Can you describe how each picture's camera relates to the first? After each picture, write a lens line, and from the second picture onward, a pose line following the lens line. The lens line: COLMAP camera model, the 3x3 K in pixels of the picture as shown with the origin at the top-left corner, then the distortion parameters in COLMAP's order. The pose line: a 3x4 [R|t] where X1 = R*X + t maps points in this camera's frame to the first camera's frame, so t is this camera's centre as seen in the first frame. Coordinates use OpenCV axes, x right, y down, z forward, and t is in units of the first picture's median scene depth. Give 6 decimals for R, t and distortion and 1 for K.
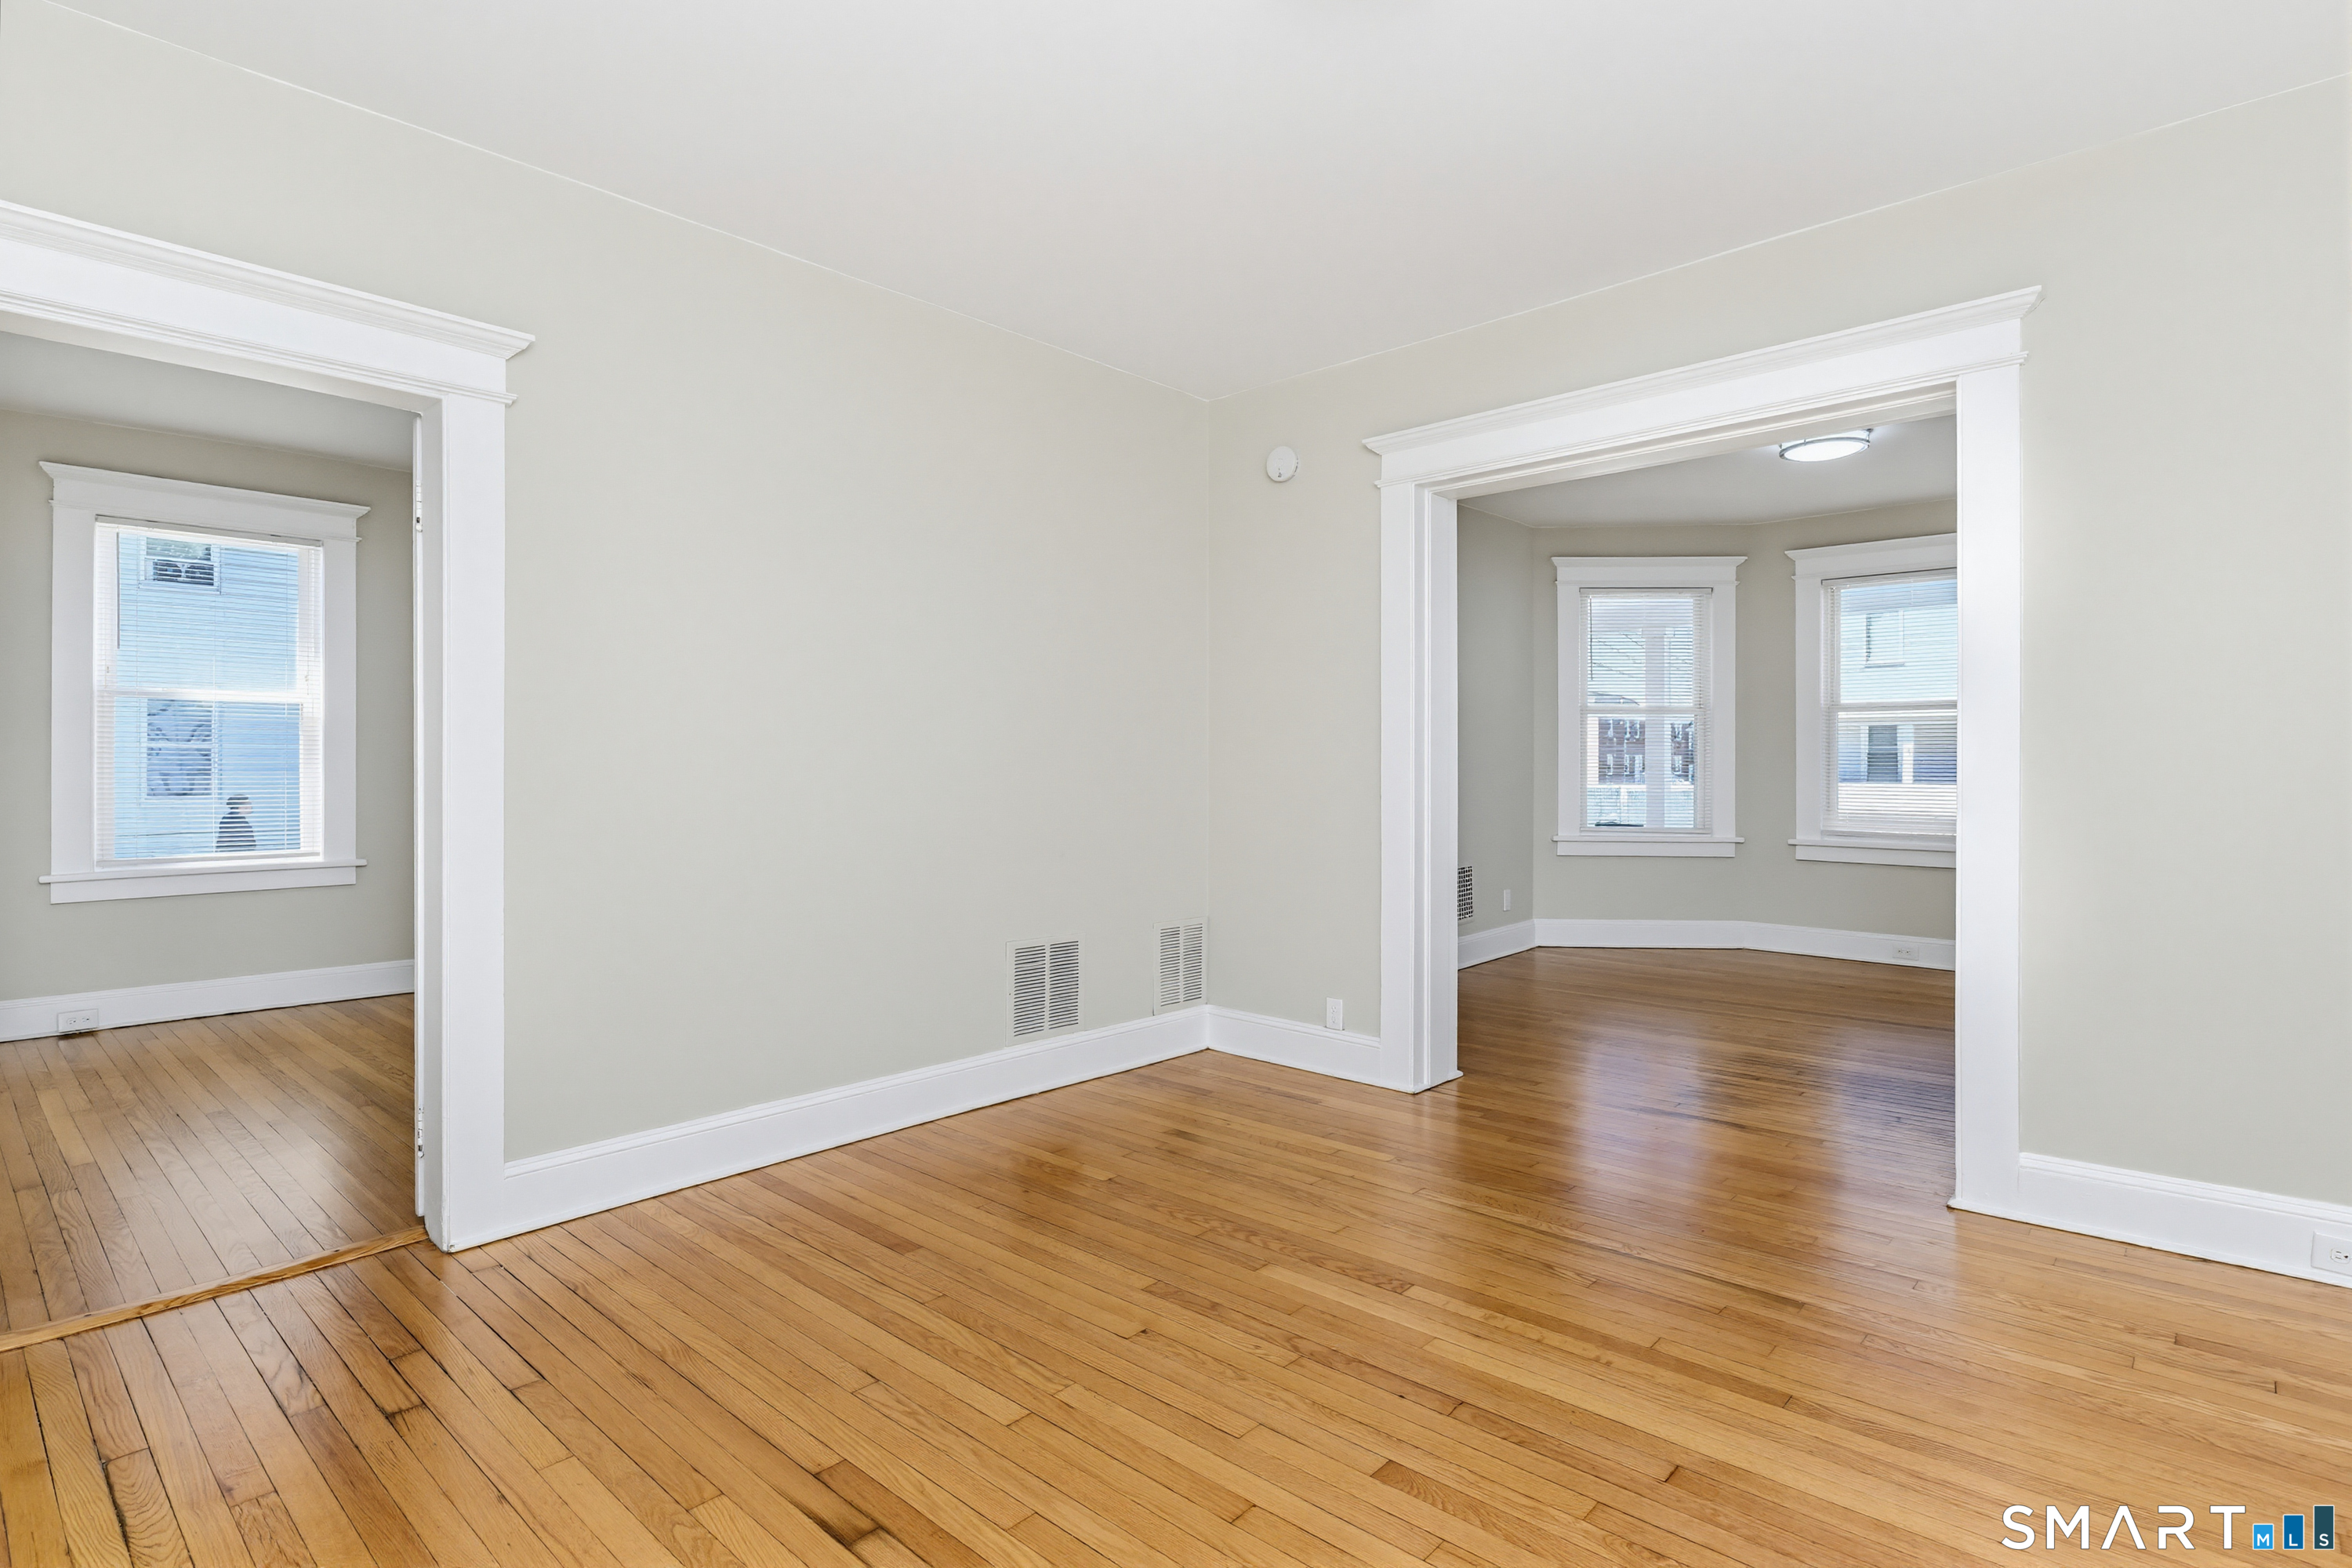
lens RADIAL K [[1156.1, 0, 1170.2], [0, 1156.1, 771.2], [0, 0, 1]] dist [-0.001467, -0.001014]
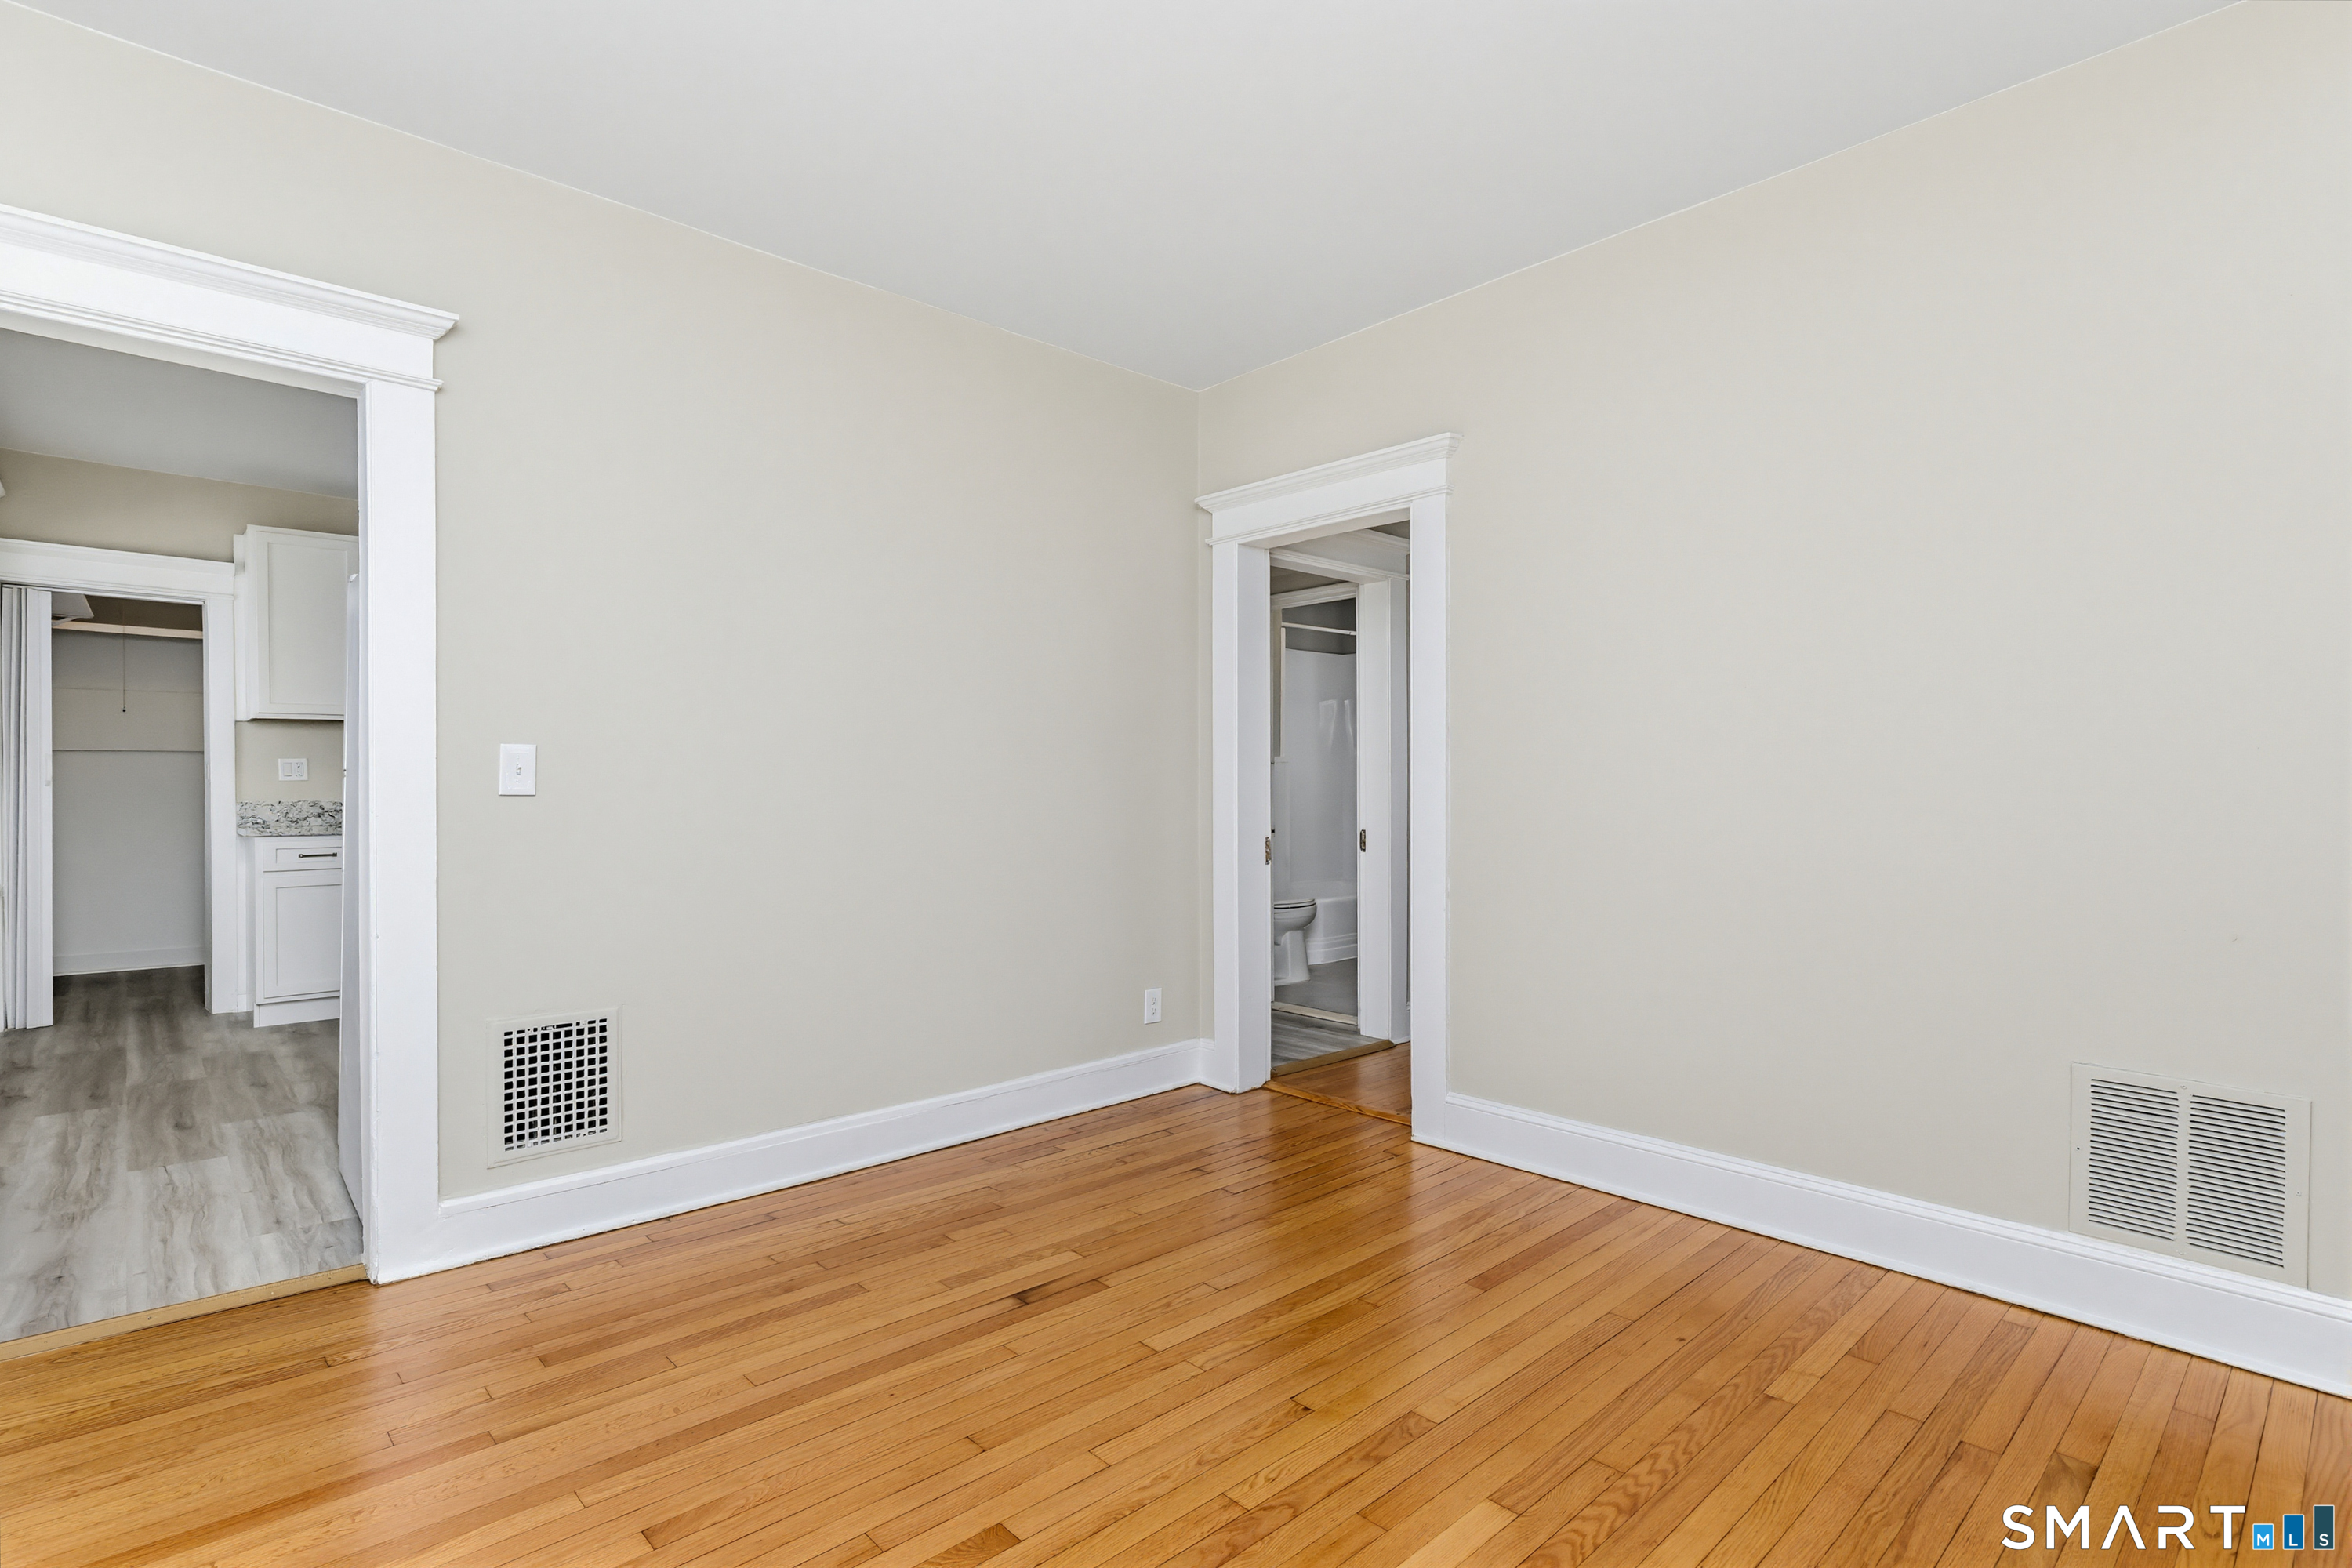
lens RADIAL K [[1156.1, 0, 1170.8], [0, 1156.1, 805.7], [0, 0, 1]] dist [-0.001467, -0.001014]
pose [[-0.089181, 0.017254, -0.995866, 0.697140], [-0.001418, 0.999847, 0.017450, -0.001583], [0.996014, 0.002969, -0.089143, 0.772912]]
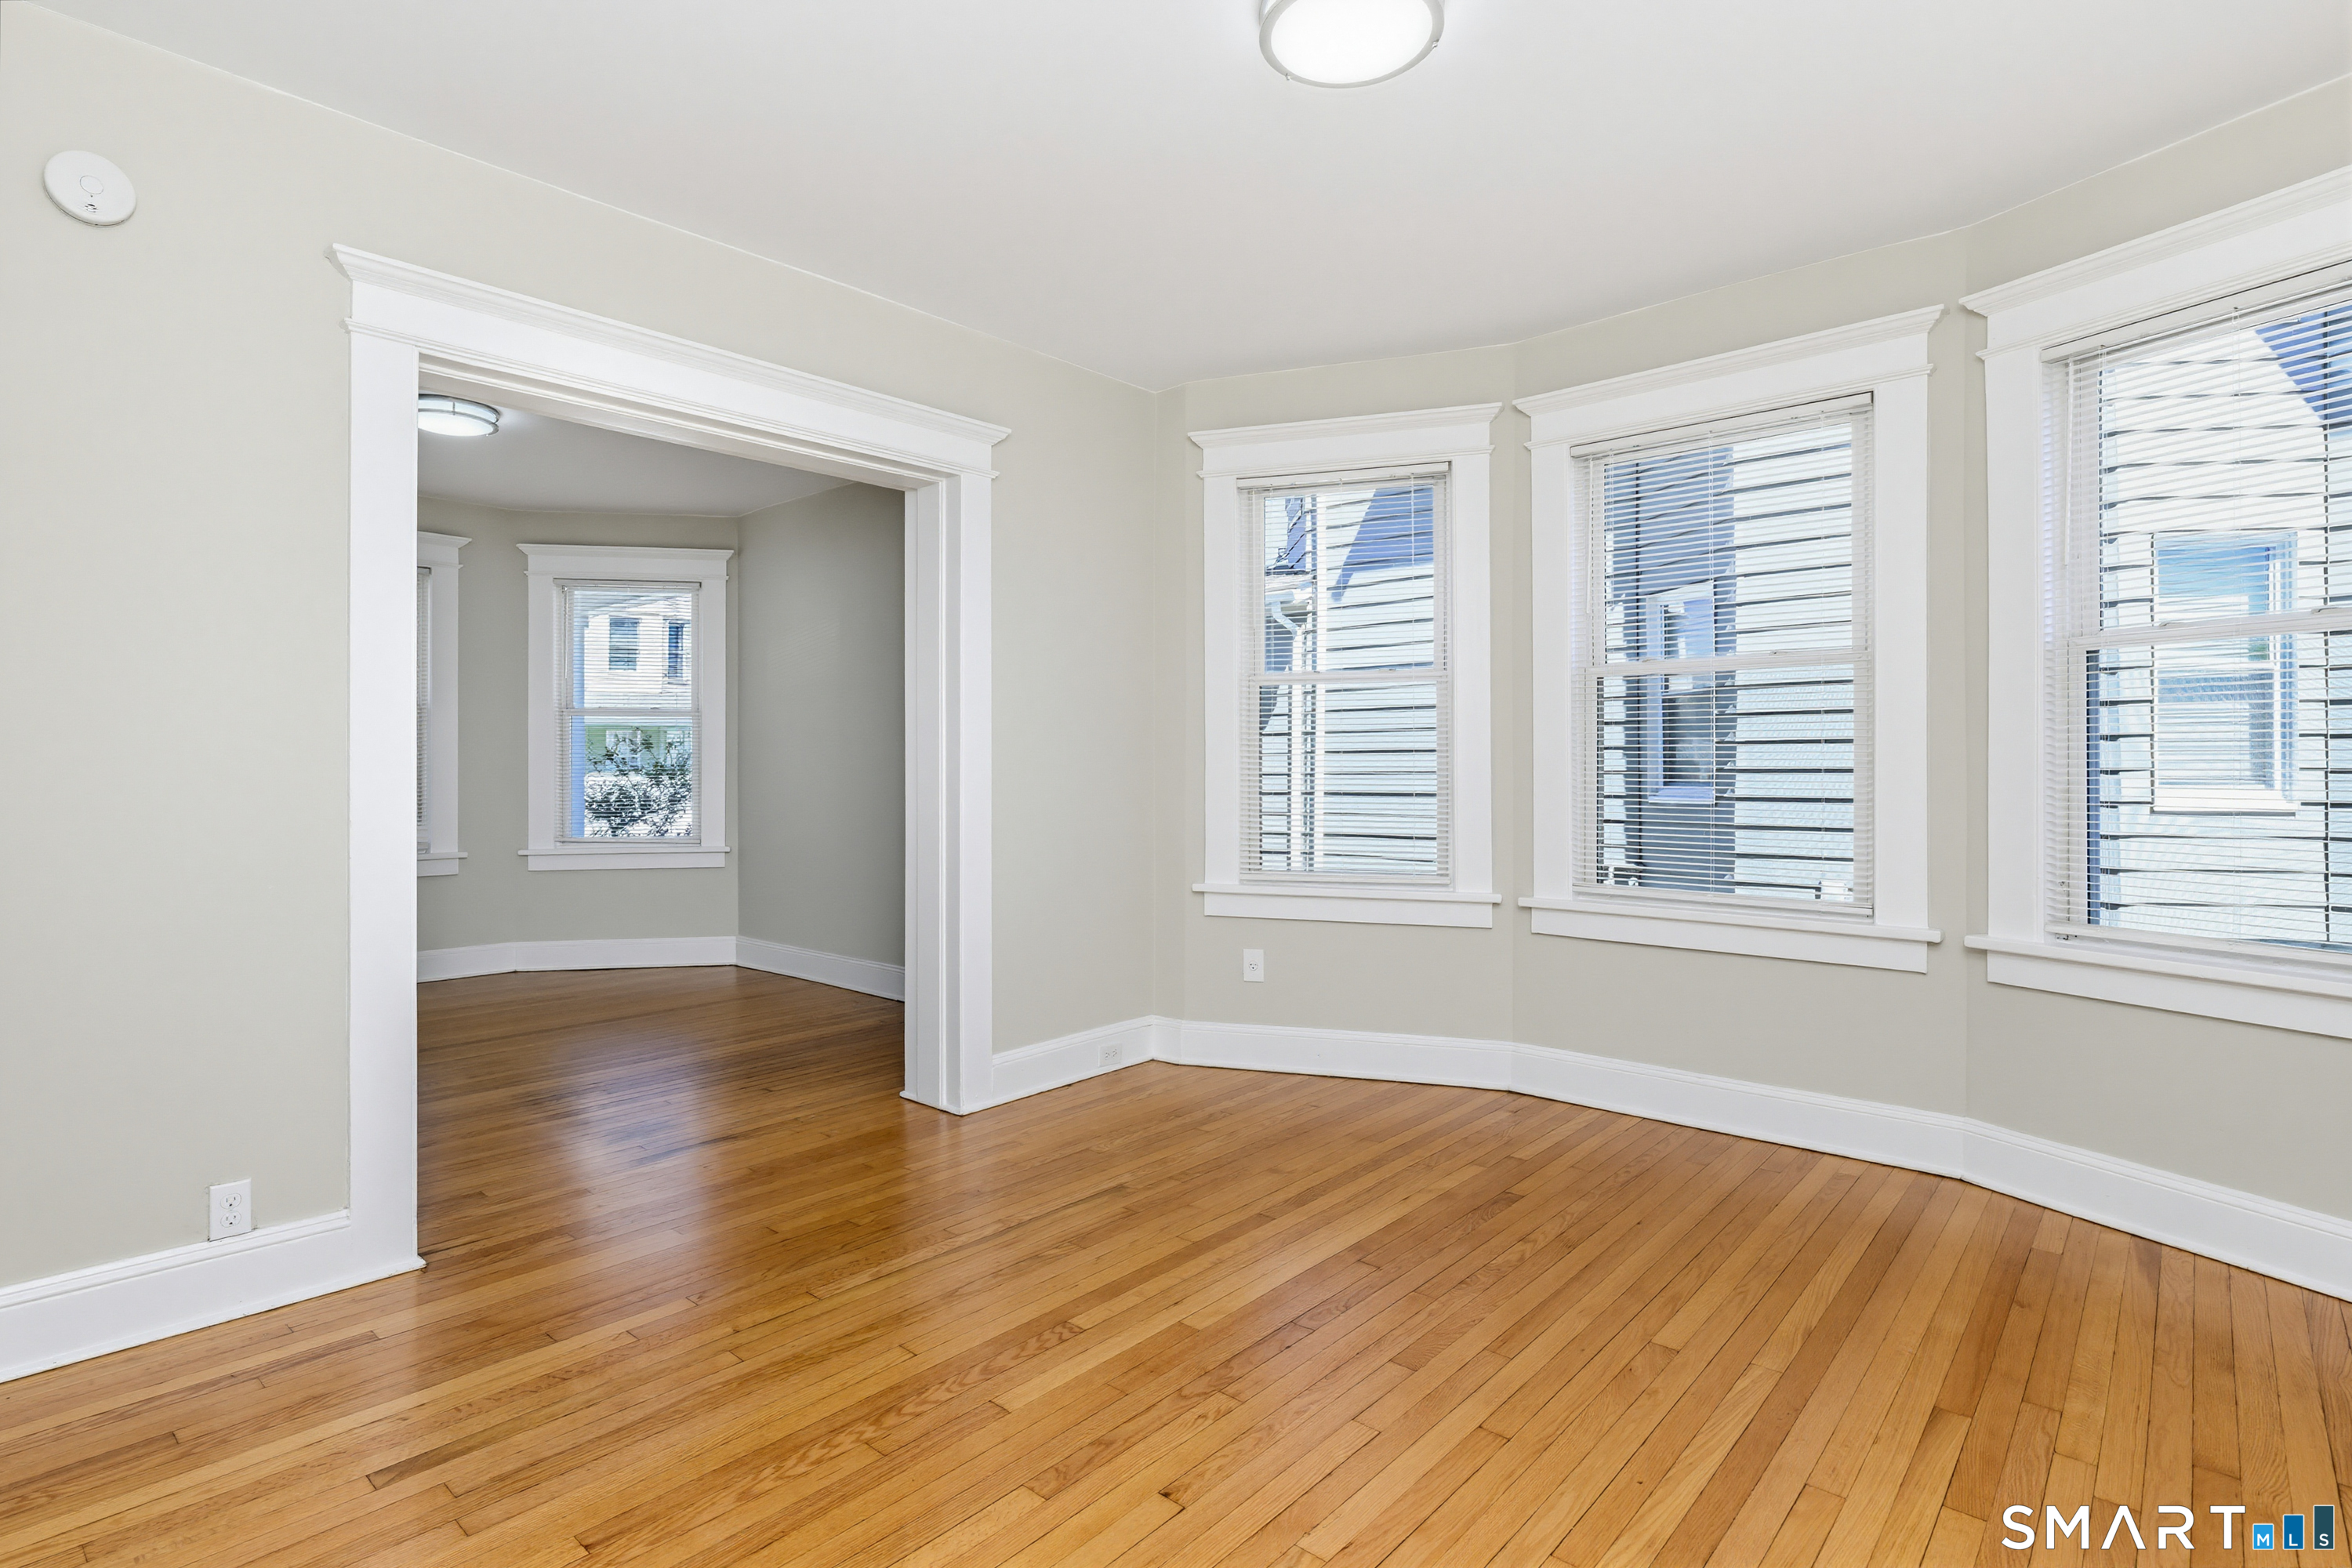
lens RADIAL K [[1156.1, 0, 1180.5], [0, 1156.1, 764.9], [0, 0, 1]] dist [-0.001467, -0.001014]
pose [[-0.010667, 0.005737, 0.999927, -0.646823], [0.002620, 0.999980, -0.005710, -0.007965], [-0.999940, 0.002558, -0.010681, 0.791473]]
